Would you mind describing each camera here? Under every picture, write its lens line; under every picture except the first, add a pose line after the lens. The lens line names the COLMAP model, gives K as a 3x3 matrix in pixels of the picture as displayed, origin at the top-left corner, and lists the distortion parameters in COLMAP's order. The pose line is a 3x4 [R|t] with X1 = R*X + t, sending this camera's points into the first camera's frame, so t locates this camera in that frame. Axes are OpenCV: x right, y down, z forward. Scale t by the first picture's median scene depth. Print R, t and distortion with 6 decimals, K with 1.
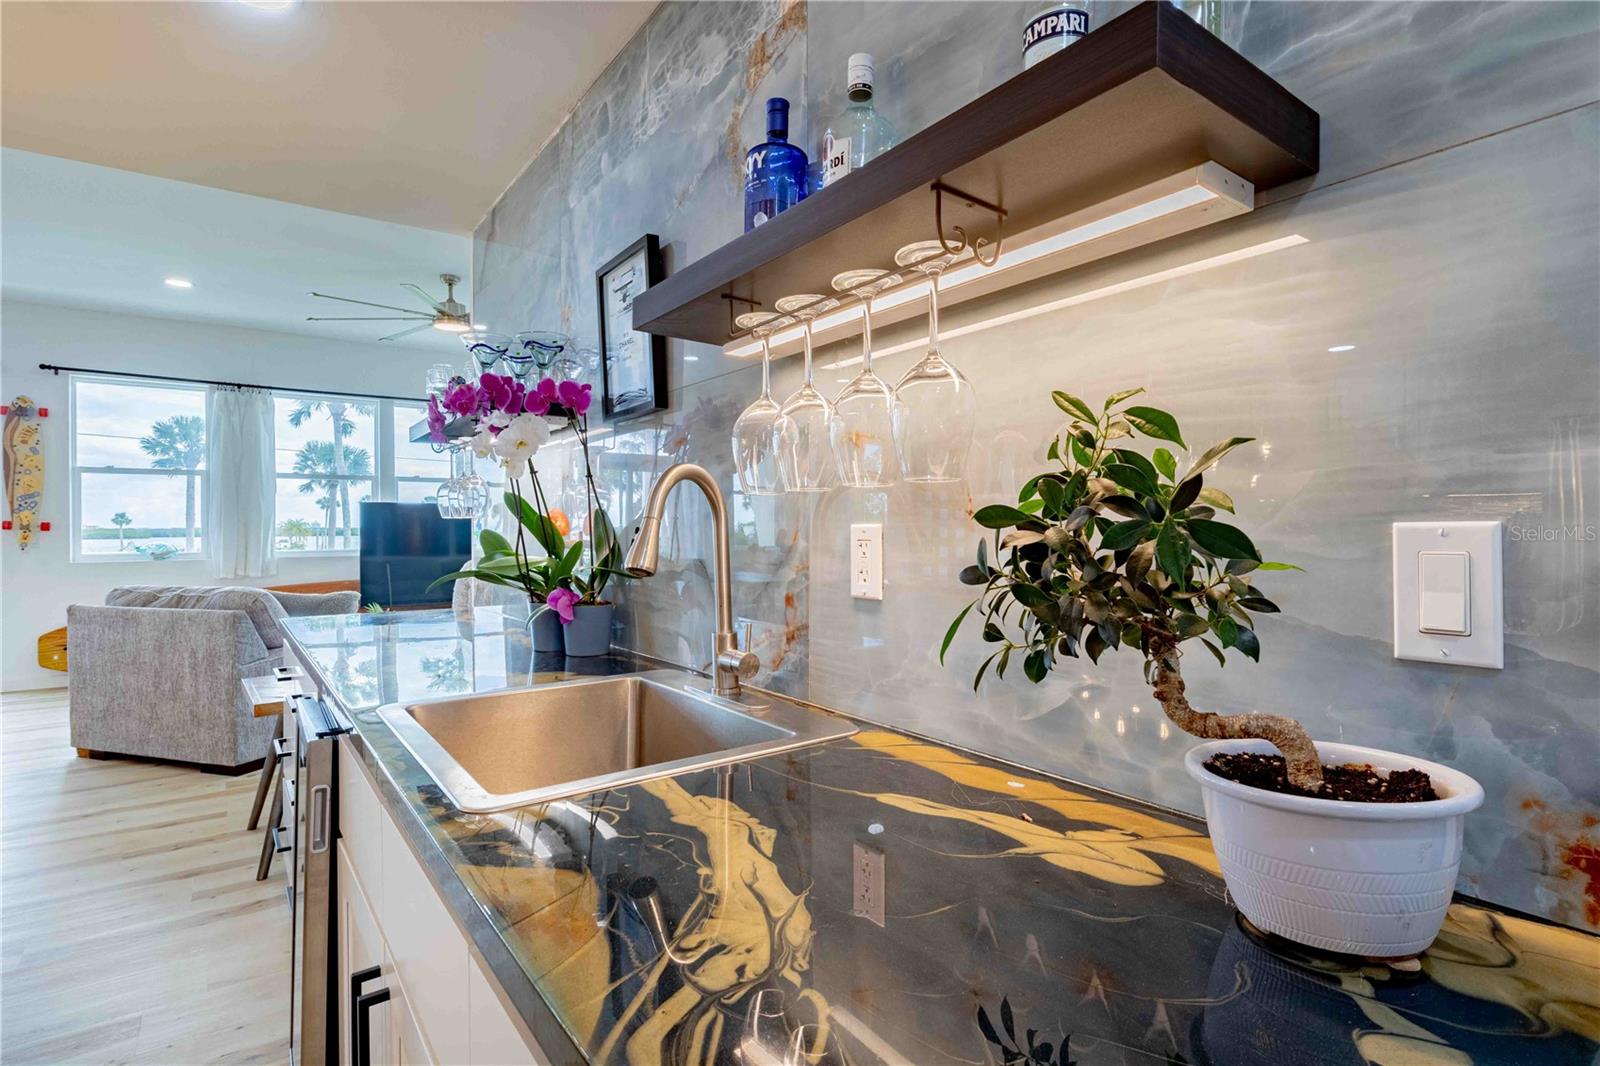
lens RADIAL K [[787.2, 0, 804.8], [0, 787.2, 531.7], [0, 0, 1]] dist [0.012824, -0.006827]
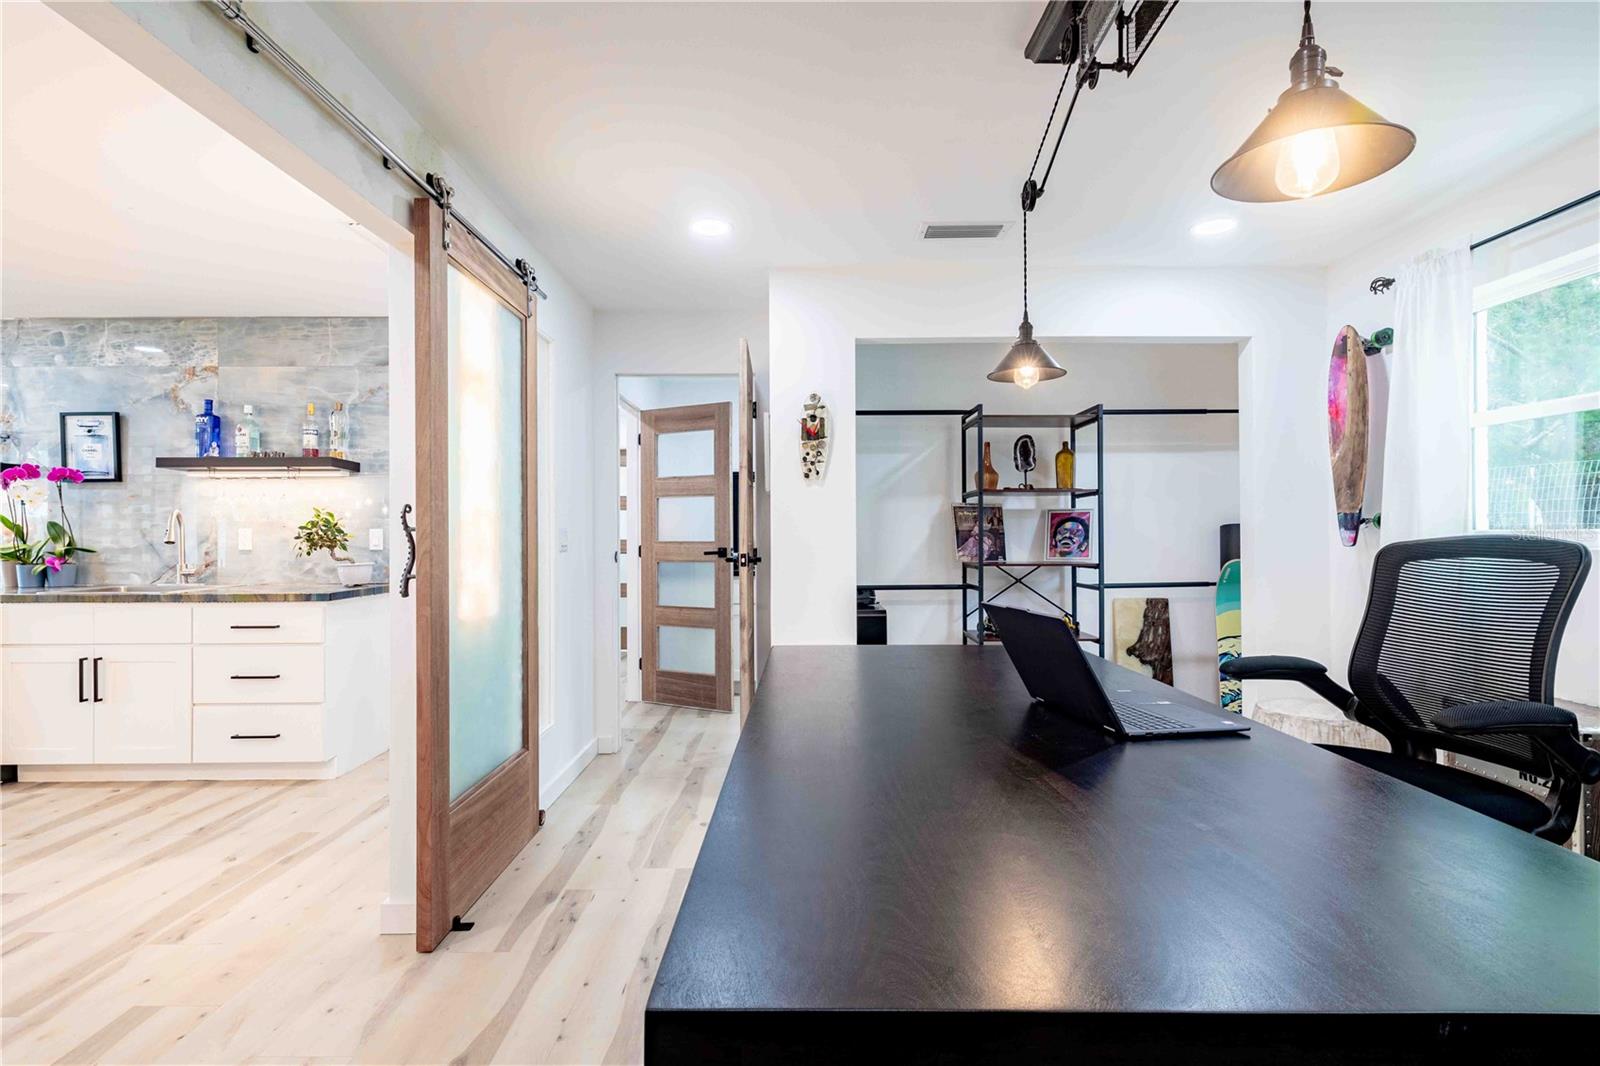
lens RADIAL K [[787.2, 0, 805.9], [0, 787.2, 541.1], [0, 0, 1]] dist [0.012824, -0.006827]
pose [[0.590623, 0.001238, 0.806946, -2.358559], [0.002863, 0.999989, -0.003629, 0.116019], [-0.806942, 0.004454, 0.590613, -5.674400]]
